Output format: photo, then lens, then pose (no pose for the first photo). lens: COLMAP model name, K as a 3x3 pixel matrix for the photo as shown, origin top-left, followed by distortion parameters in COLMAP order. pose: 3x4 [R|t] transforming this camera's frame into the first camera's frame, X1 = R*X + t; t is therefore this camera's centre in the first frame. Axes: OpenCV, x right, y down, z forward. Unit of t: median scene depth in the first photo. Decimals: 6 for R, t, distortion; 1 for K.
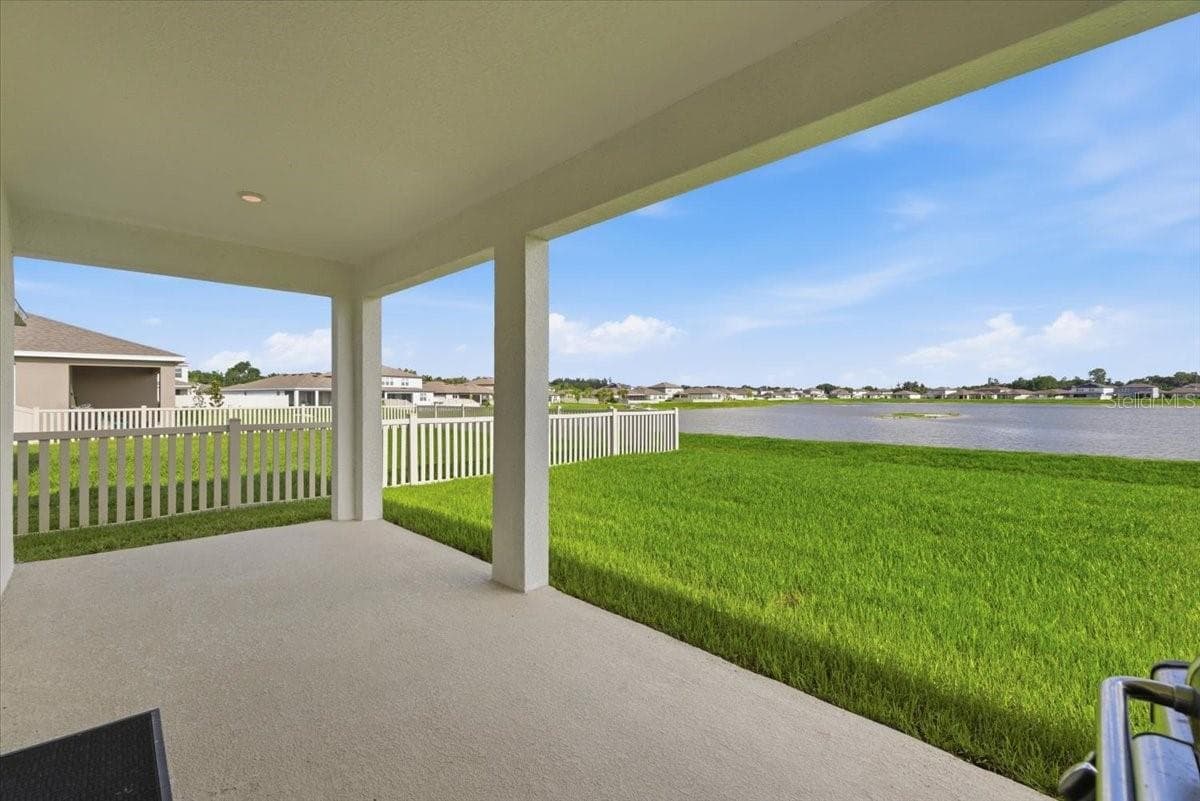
lens RADIAL K [[507.9, 0, 604.4], [0, 507.9, 399.1], [0, 0, 1]] dist [0.002562, 0.000249]
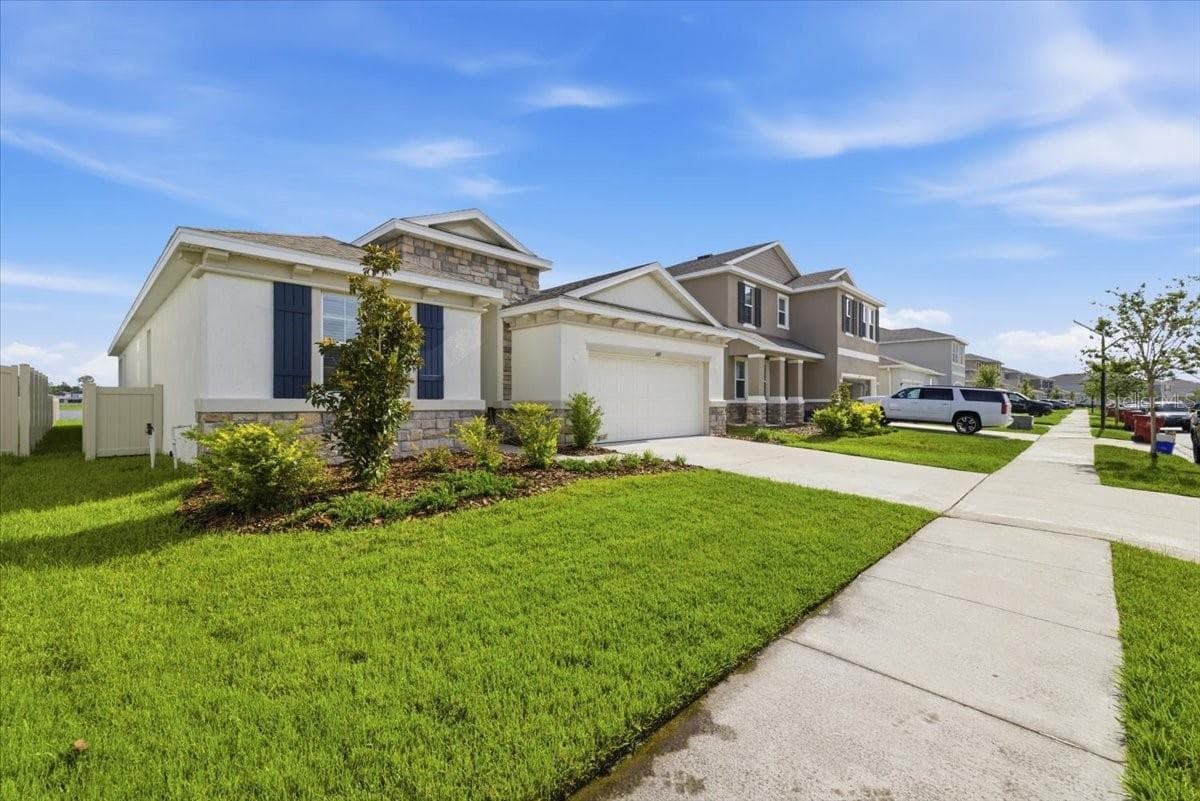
lens RADIAL K [[501.9, 0, 604.2], [0, 501.9, 403.0], [0, 0, 1]] dist [0.003004, 0.000279]
pose [[-0.011548, 0.002288, 0.999931, -0.087148], [0.002664, 0.999994, -0.002257, 0.001450], [-0.999930, 0.002638, -0.011554, -0.053191]]
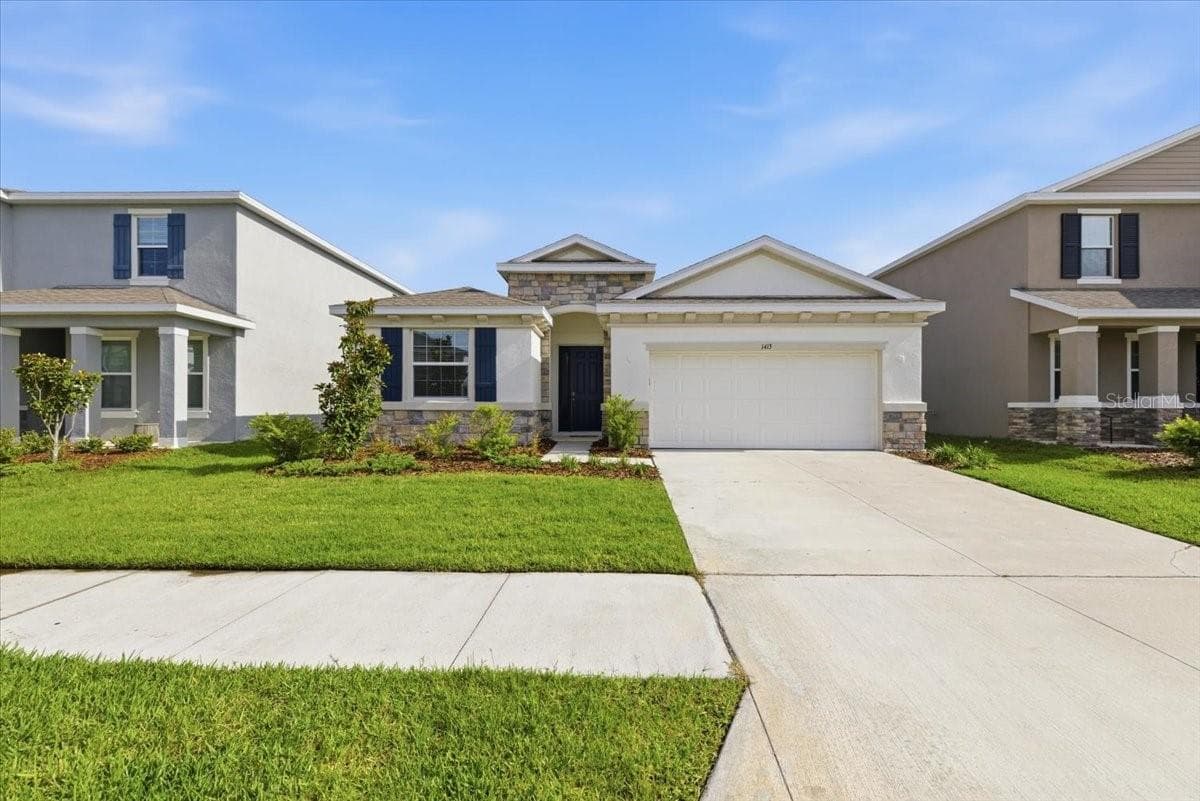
lens RADIAL K [[507.9, 0, 604.4], [0, 507.9, 399.1], [0, 0, 1]] dist [0.002562, 0.000249]
pose [[0.728289, 0.017499, 0.685046, -0.076757], [-0.003082, 0.999747, -0.022261, 0.001758], [-0.685263, 0.014101, 0.728159, -0.077768]]
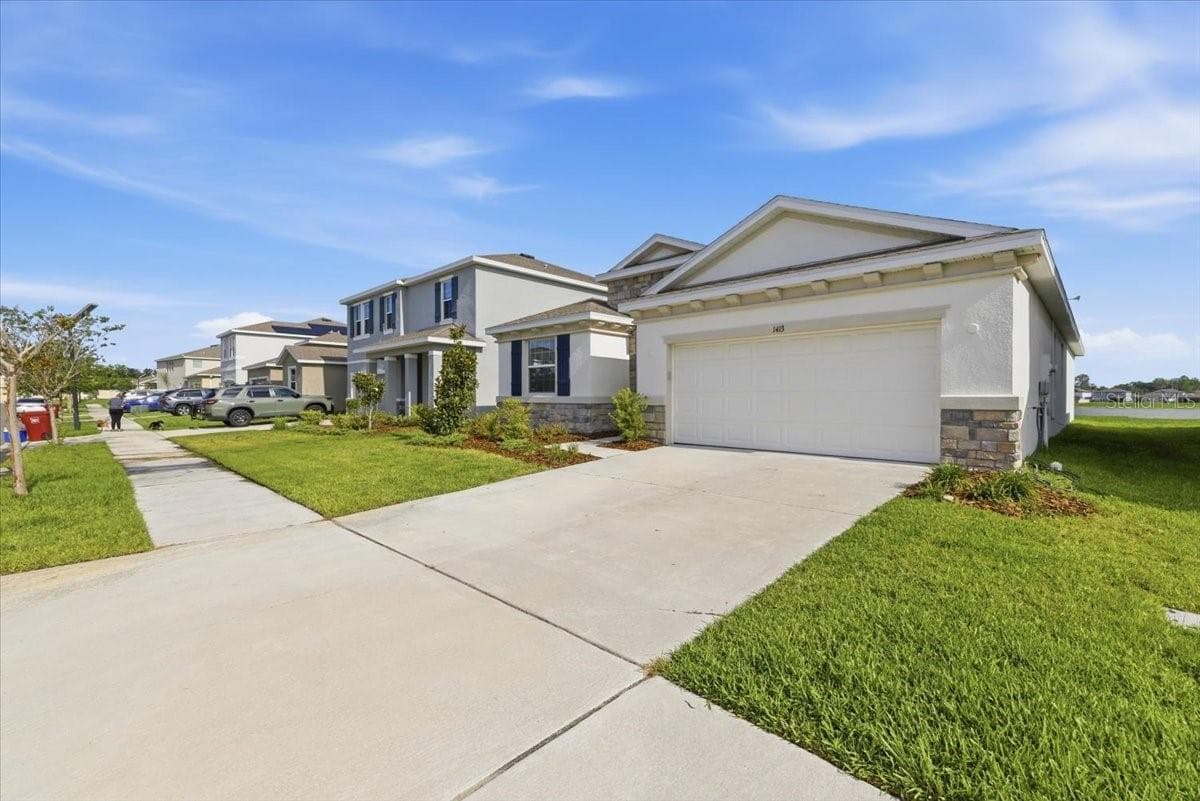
lens RADIAL K [[507.9, 0, 604.4], [0, 507.9, 399.1], [0, 0, 1]] dist [0.002562, 0.000249]
pose [[0.999969, 0.007028, 0.003594, -0.053041], [-0.007023, 0.999974, -0.001623, 0.001439], [-0.003605, 0.001598, 0.999992, -0.090027]]
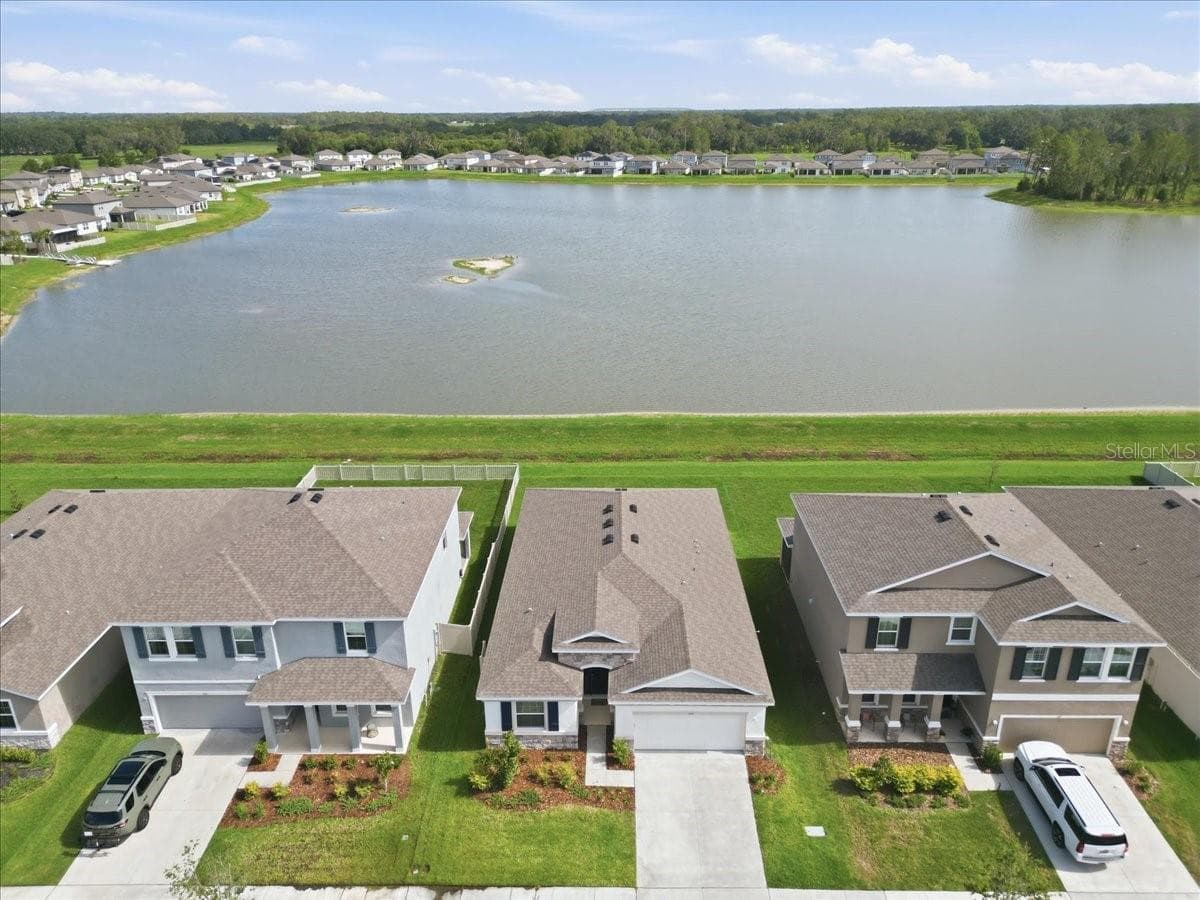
lens RADIAL K [[837.1, 0, 600.0], [0, 837.1, 450.0], [0, 0, 1]] dist [0.062155, -0.061635]
pose [[0.725717, -0.257589, 0.637952, -0.124465], [0.009454, 0.930911, 0.365123, -0.088252], [-0.687928, -0.258945, 0.678013, -0.126317]]
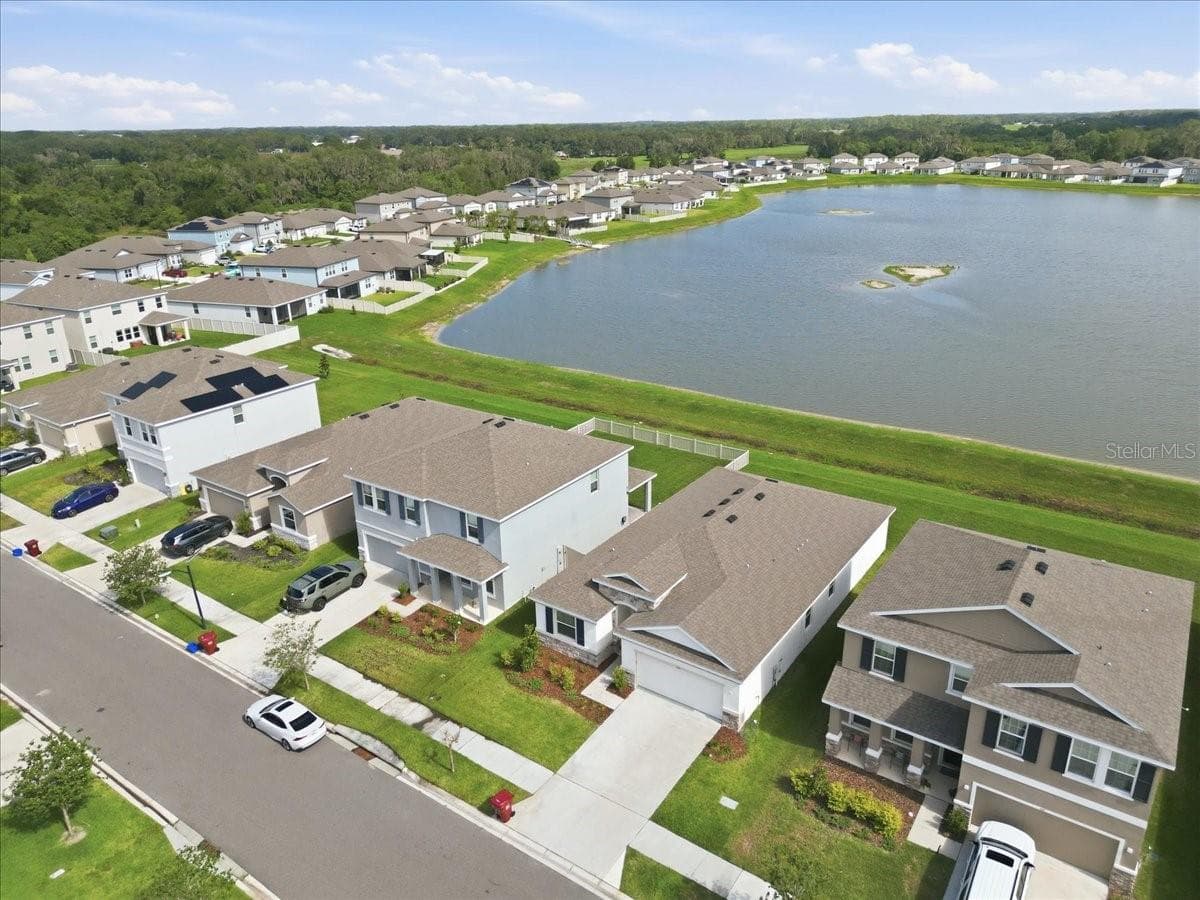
lens RADIAL K [[837.1, 0, 600.0], [0, 837.1, 450.0], [0, 0, 1]] dist [0.062155, -0.061635]
pose [[0.986757, -0.069700, 0.146467, -0.073435], [0.013280, 0.934653, 0.355312, -0.088265], [-0.161661, -0.348662, 0.923201, -0.175021]]
